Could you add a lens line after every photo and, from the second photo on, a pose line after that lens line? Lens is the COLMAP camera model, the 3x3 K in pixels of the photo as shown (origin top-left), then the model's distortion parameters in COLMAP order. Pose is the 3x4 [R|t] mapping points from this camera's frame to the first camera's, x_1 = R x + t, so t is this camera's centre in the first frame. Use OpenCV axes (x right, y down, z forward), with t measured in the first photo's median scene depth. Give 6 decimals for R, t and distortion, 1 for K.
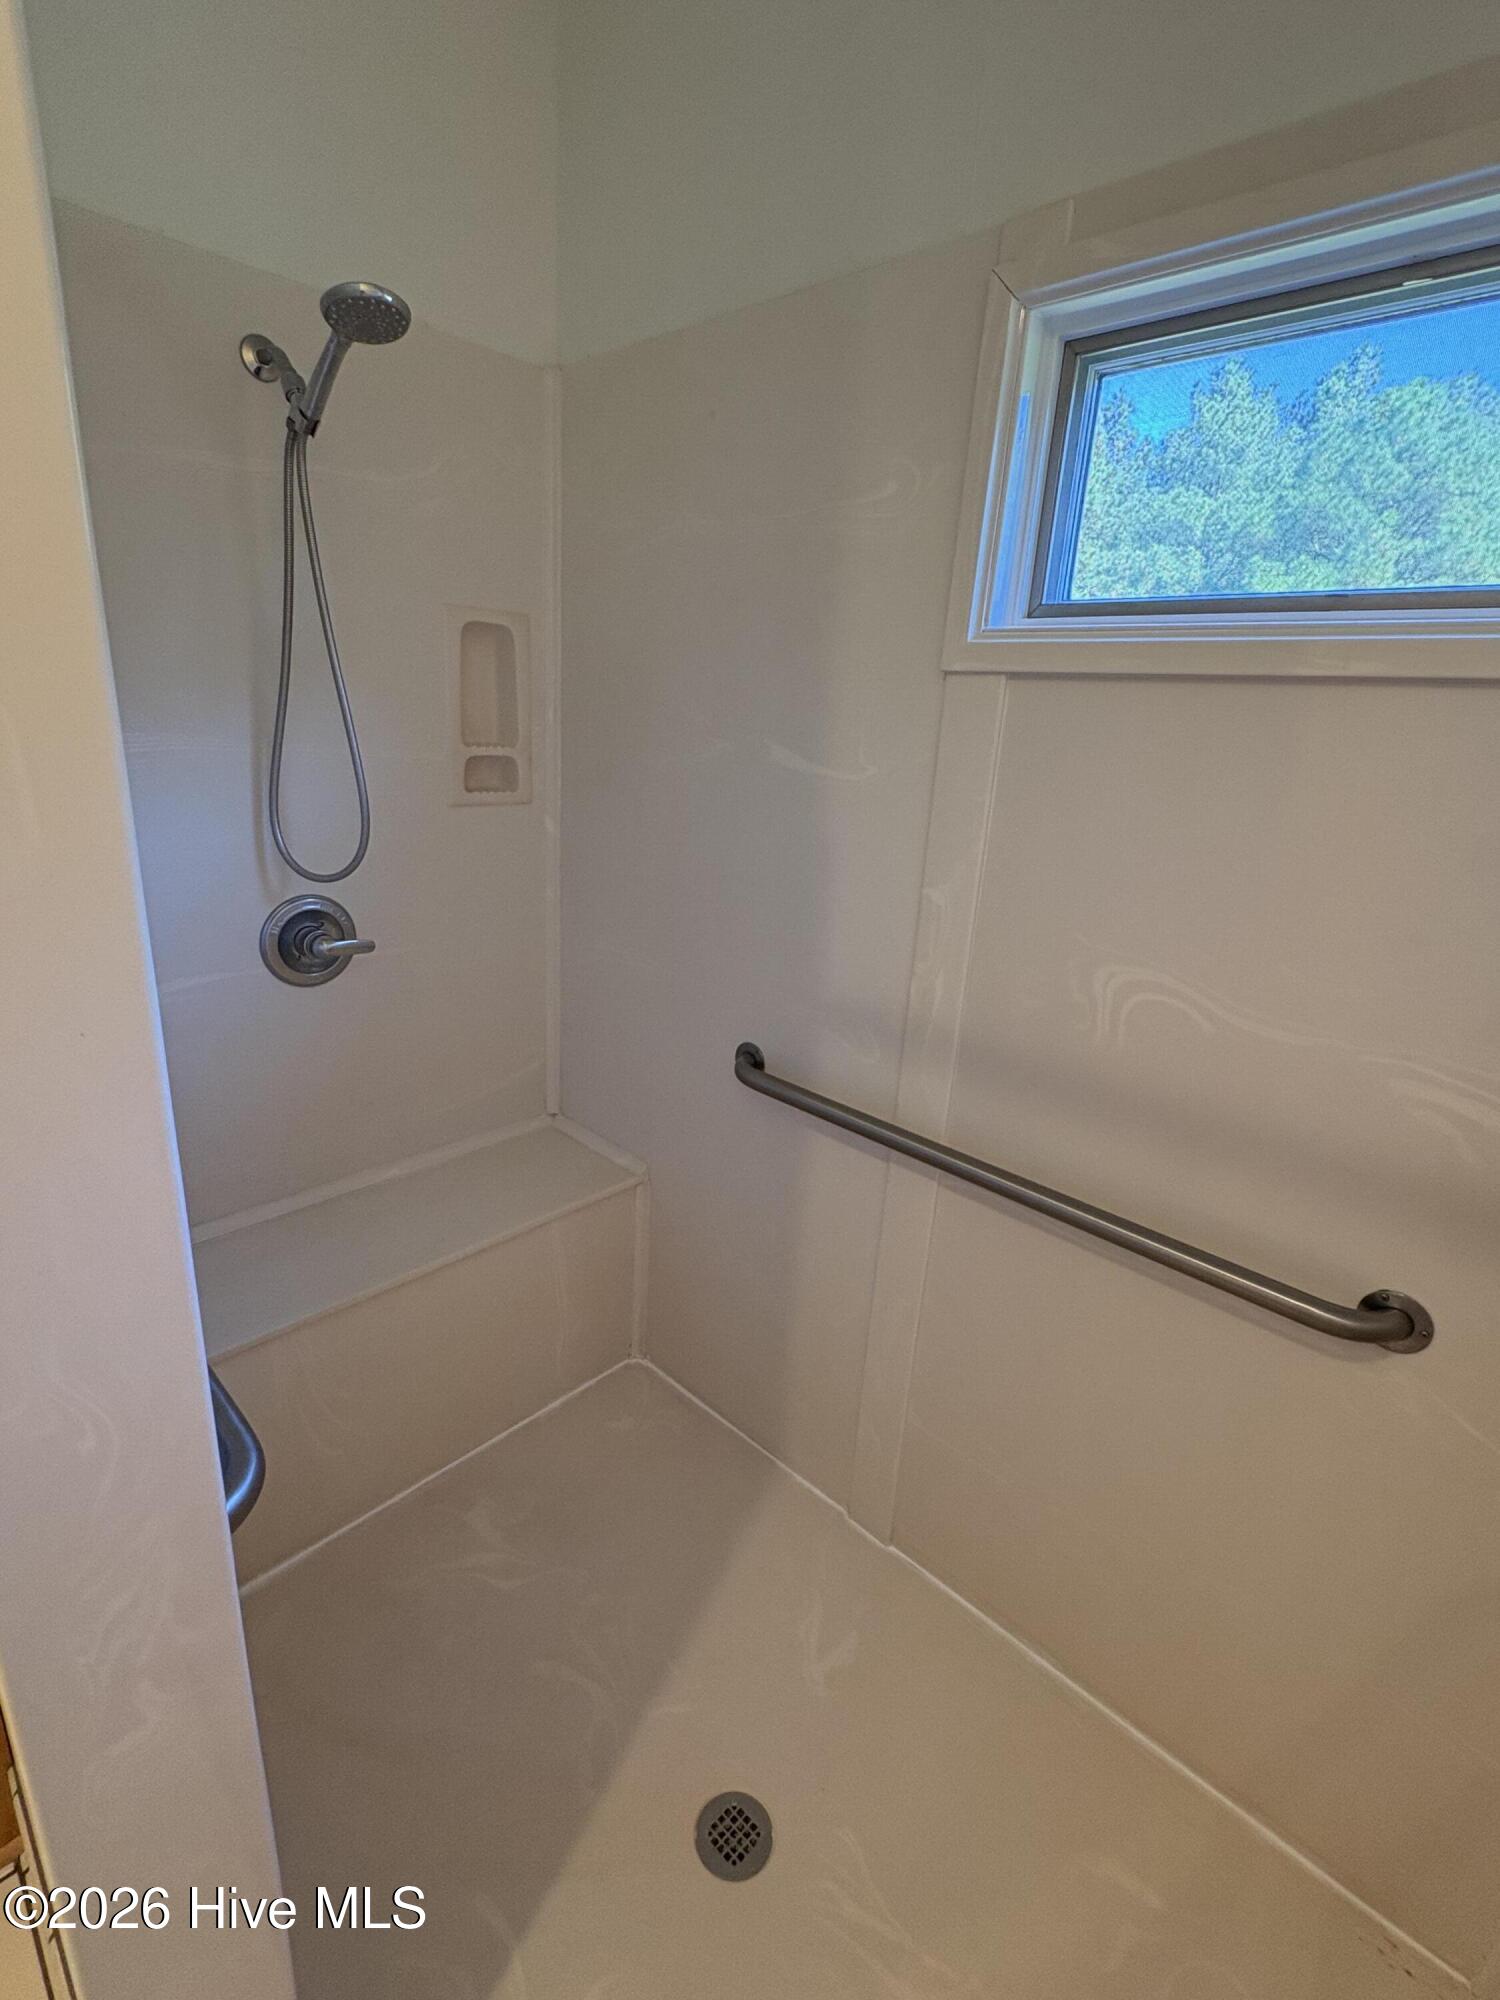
lens RADIAL K [[942.9, 0, 738.6], [0, 942.9, 995.9], [0, 0, 1]] dist [0.003409, -0.001422]
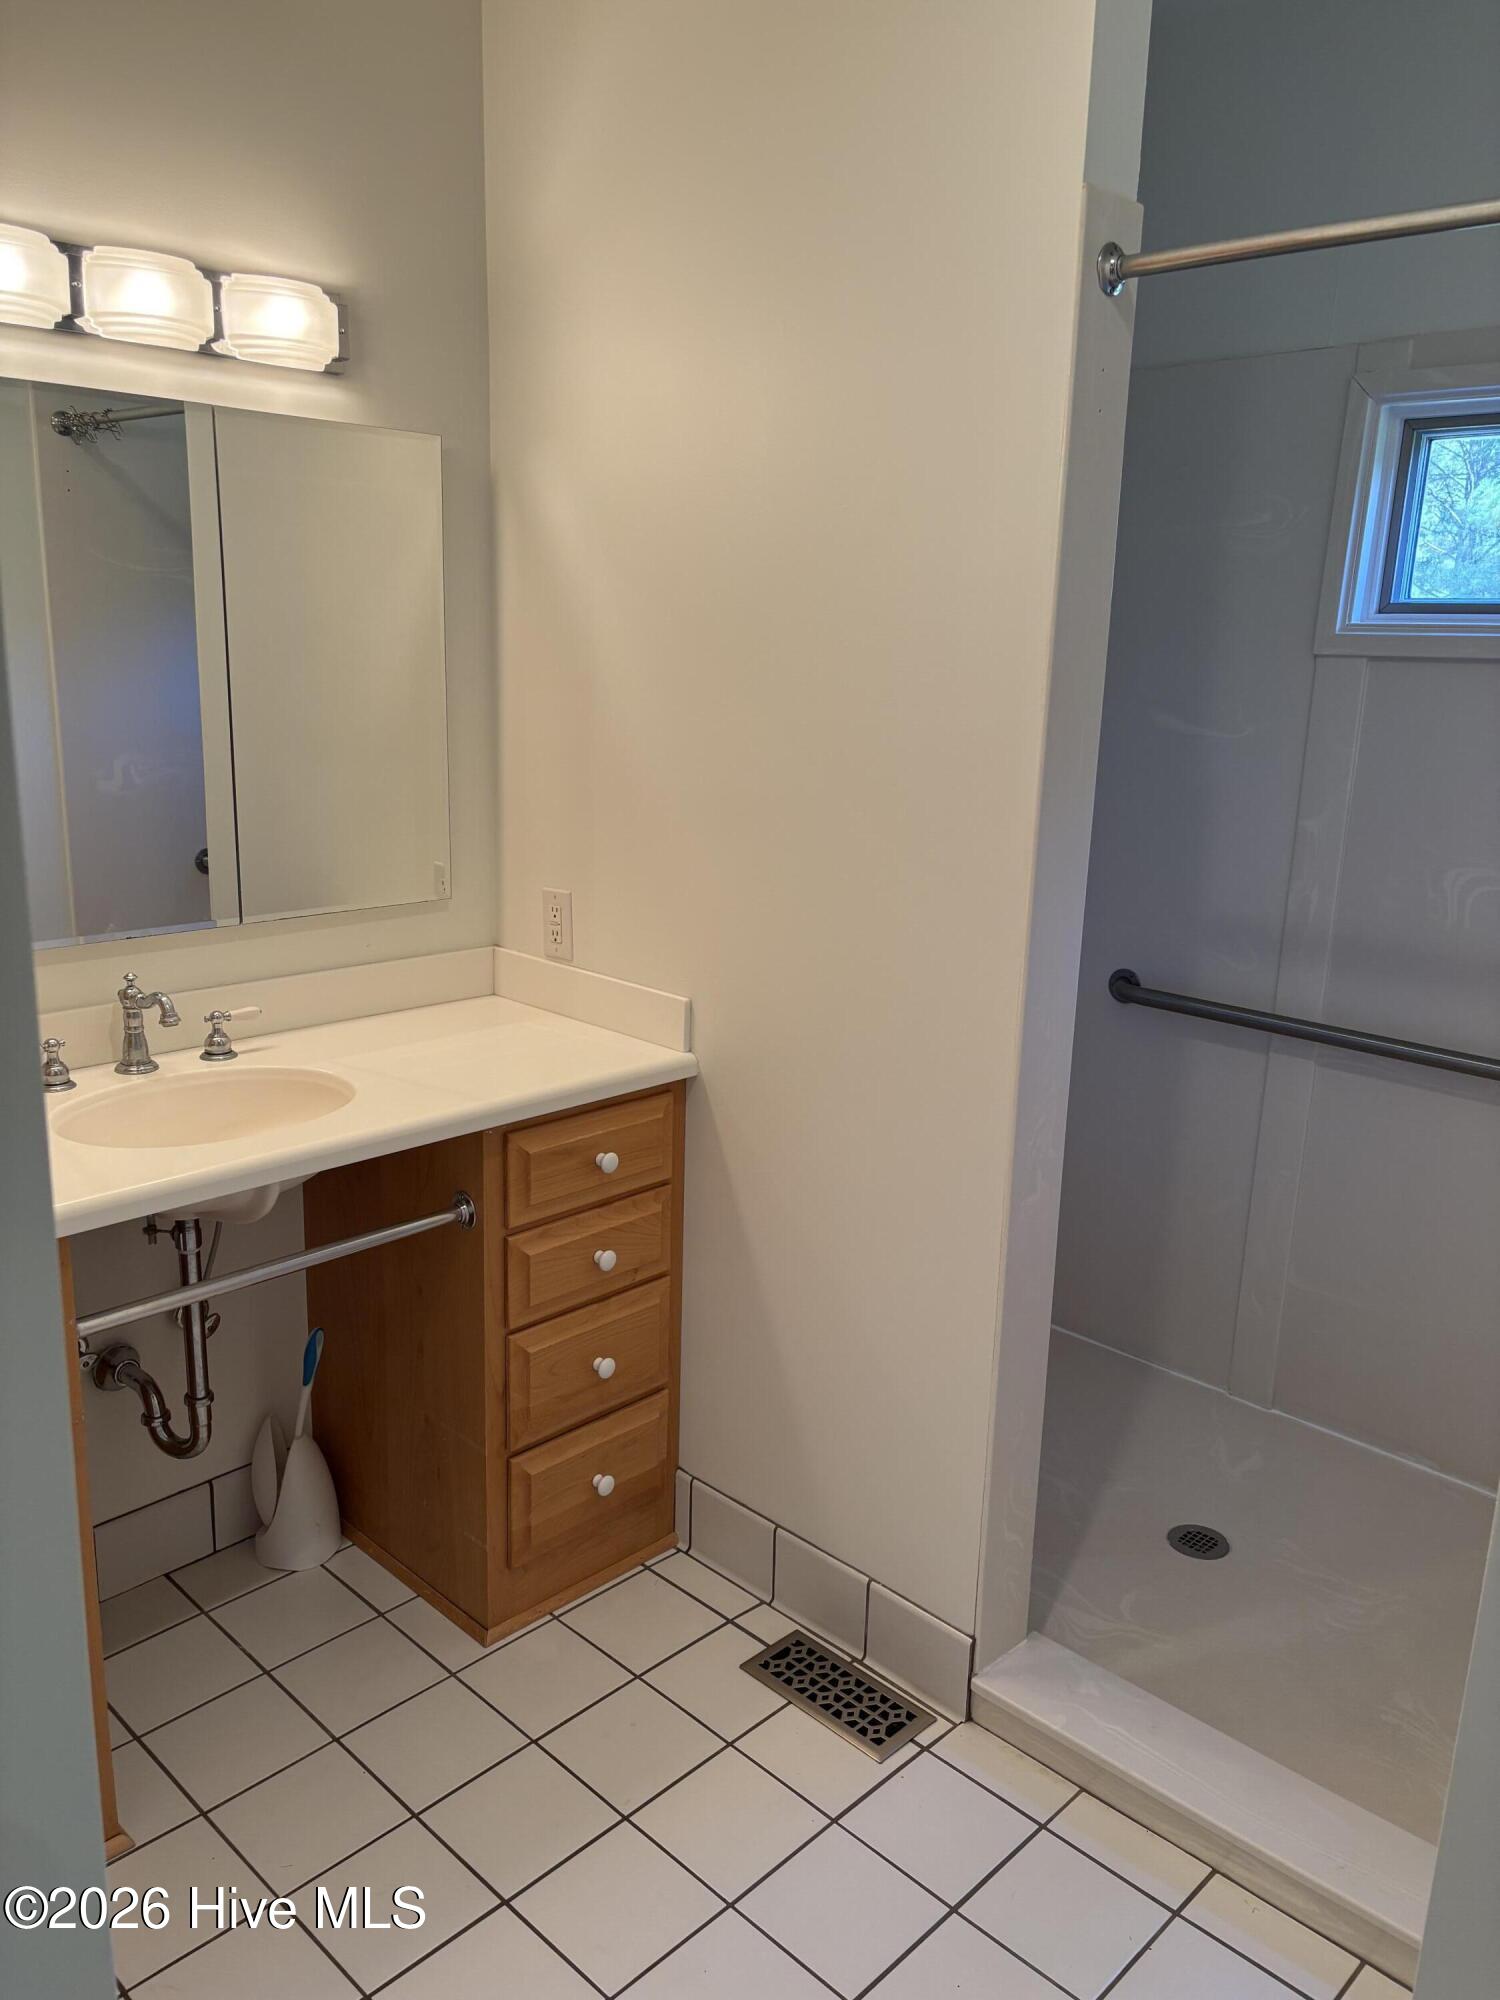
lens RADIAL K [[1515.7, 0, 753.5], [0, 1515.7, 996.6], [0, 0, 1]] dist [0.035807, -0.019027]
pose [[0.999788, -0.020544, -0.001108, -0.593357], [0.020440, 0.997994, -0.059915, 0.251187], [0.002336, 0.059880, 0.998203, -1.132731]]
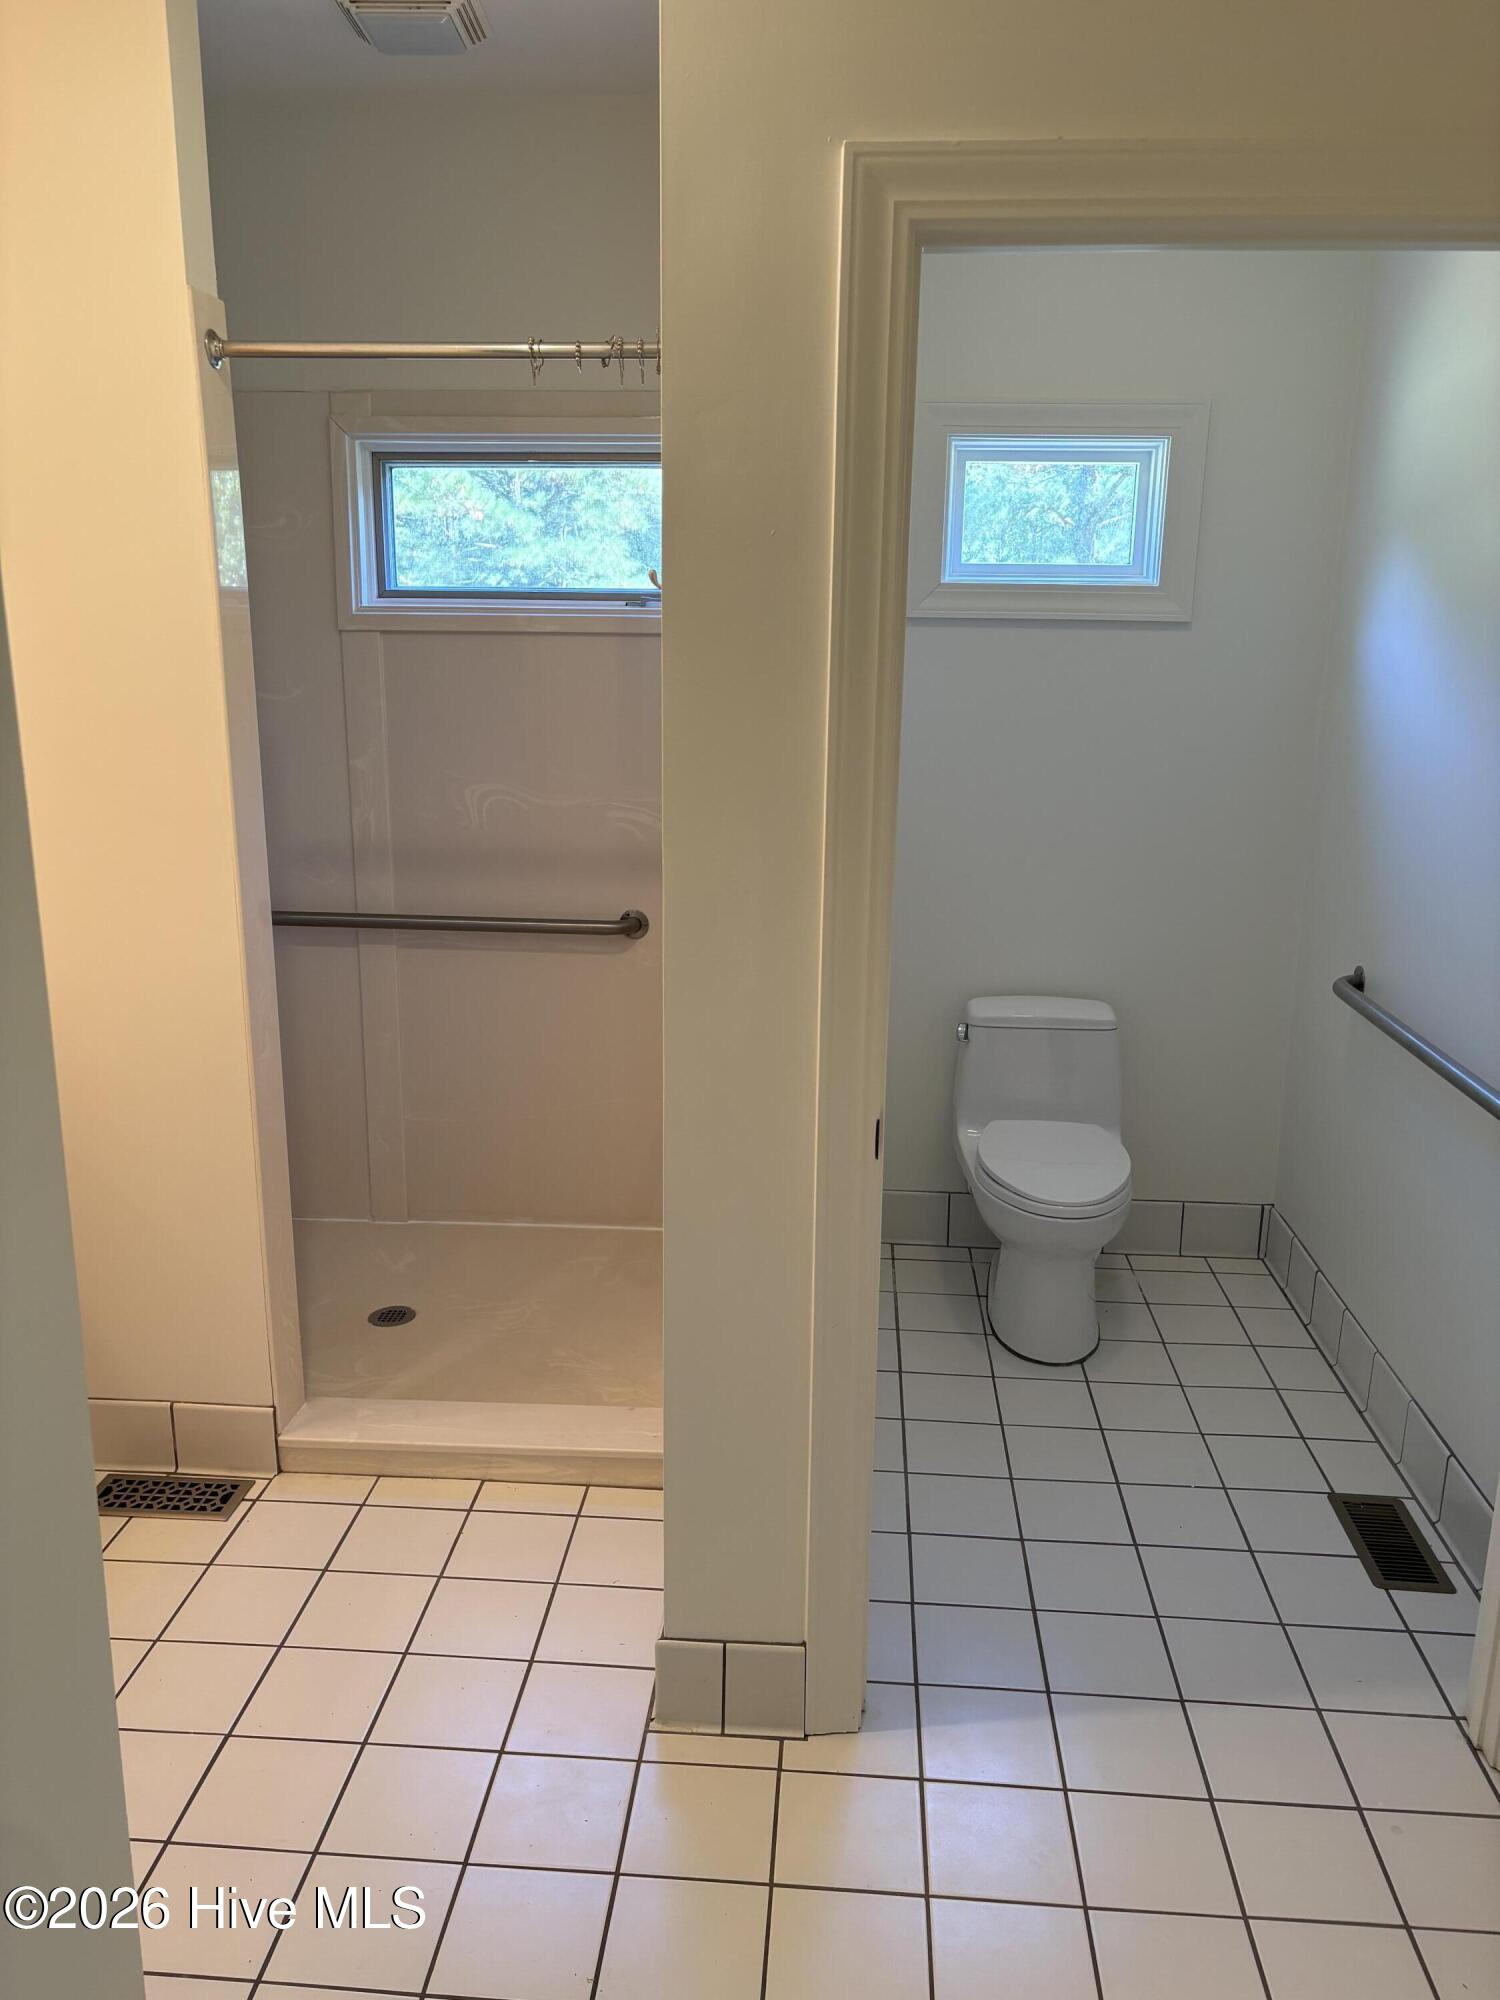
lens RADIAL K [[1515.7, 0, 750.8], [0, 1515.7, 981.6], [0, 0, 1]] dist [0.035807, -0.019027]
pose [[0.762415, -0.194601, 0.617134, -1.068849], [0.224894, 0.973943, 0.029276, 0.368882], [-0.606751, 0.116469, 0.786313, -1.579876]]
